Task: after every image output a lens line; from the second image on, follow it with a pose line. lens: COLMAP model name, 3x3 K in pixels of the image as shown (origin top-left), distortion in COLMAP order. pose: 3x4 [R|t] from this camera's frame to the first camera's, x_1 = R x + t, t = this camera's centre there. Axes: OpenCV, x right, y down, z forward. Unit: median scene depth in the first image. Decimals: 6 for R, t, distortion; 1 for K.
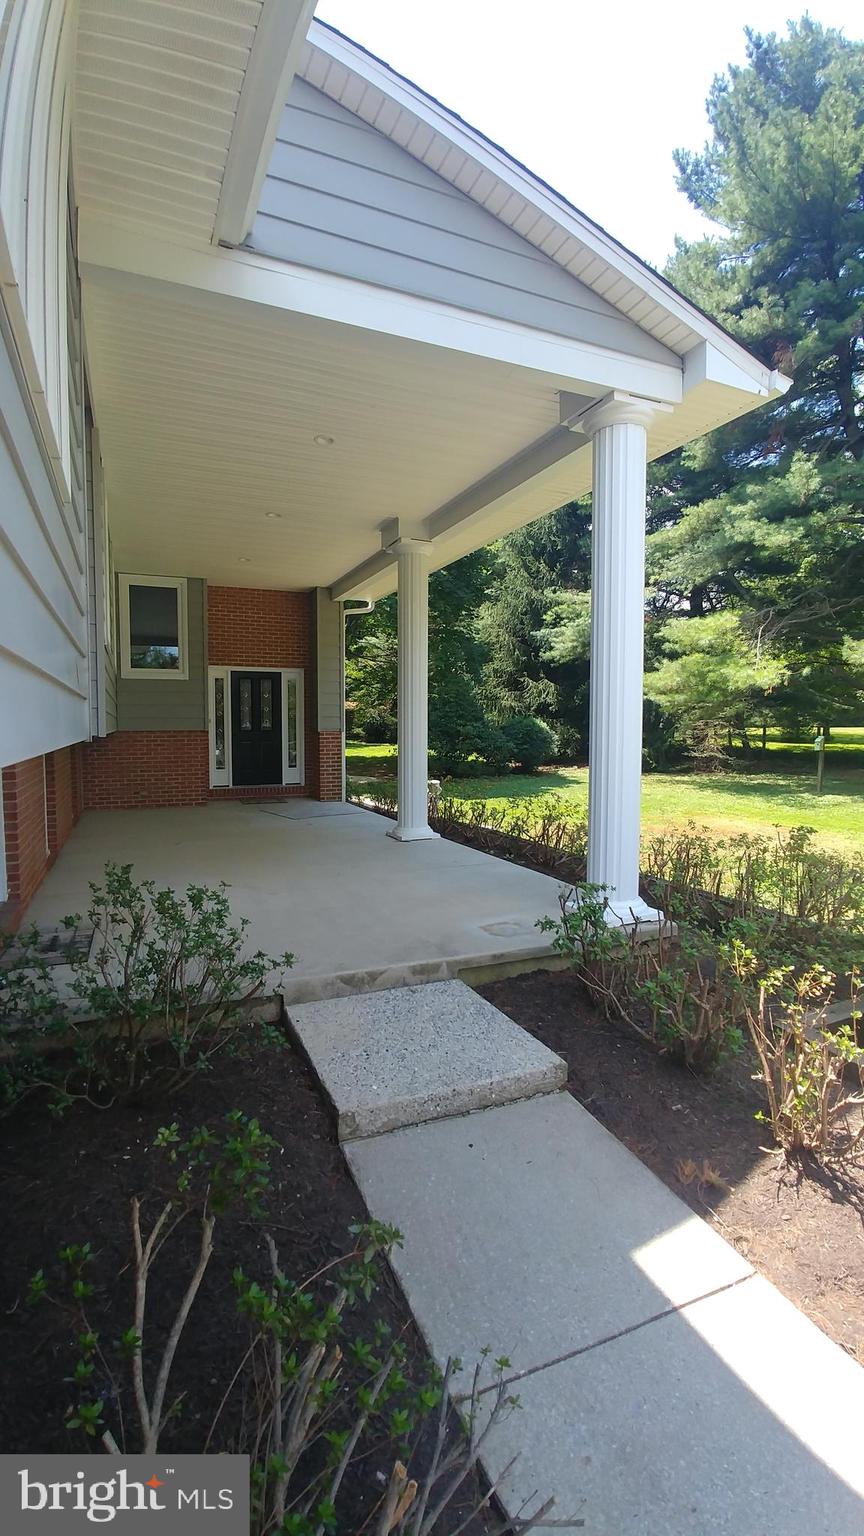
lens RADIAL K [[677.7, 0, 429.2], [0, 677.7, 766.8], [0, 0, 1]] dist [-0.016200, -0.000084]
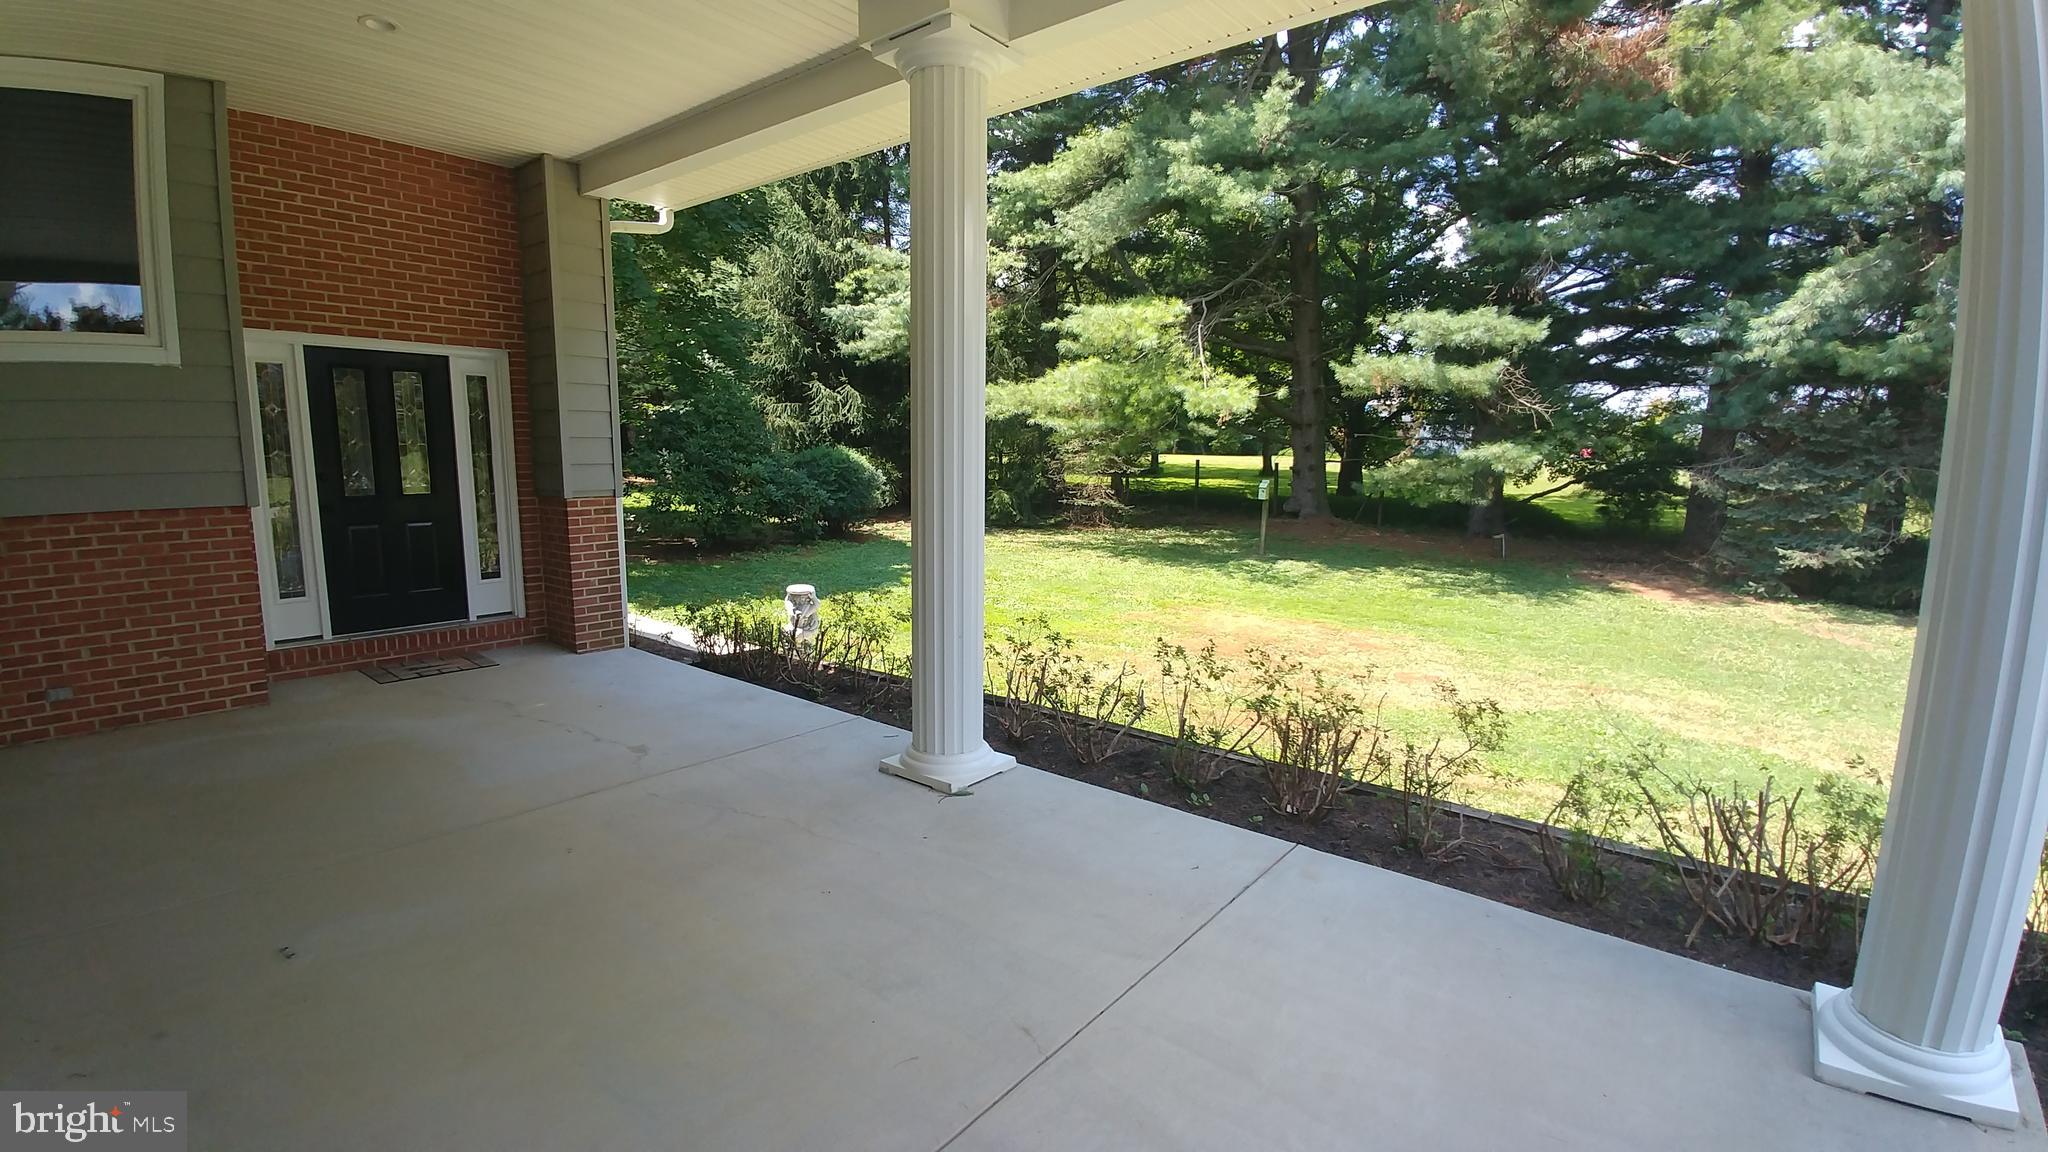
lens RADIAL K [[903.5, 0, 1019.9], [0, 903.5, 575.5], [0, 0, 1]] dist [-0.016200, -0.000084]
pose [[0.890142, -0.054396, 0.452425, -0.083688], [0.016840, 0.996098, 0.086630, -0.023633], [-0.455372, -0.069494, 0.887585, 0.172030]]
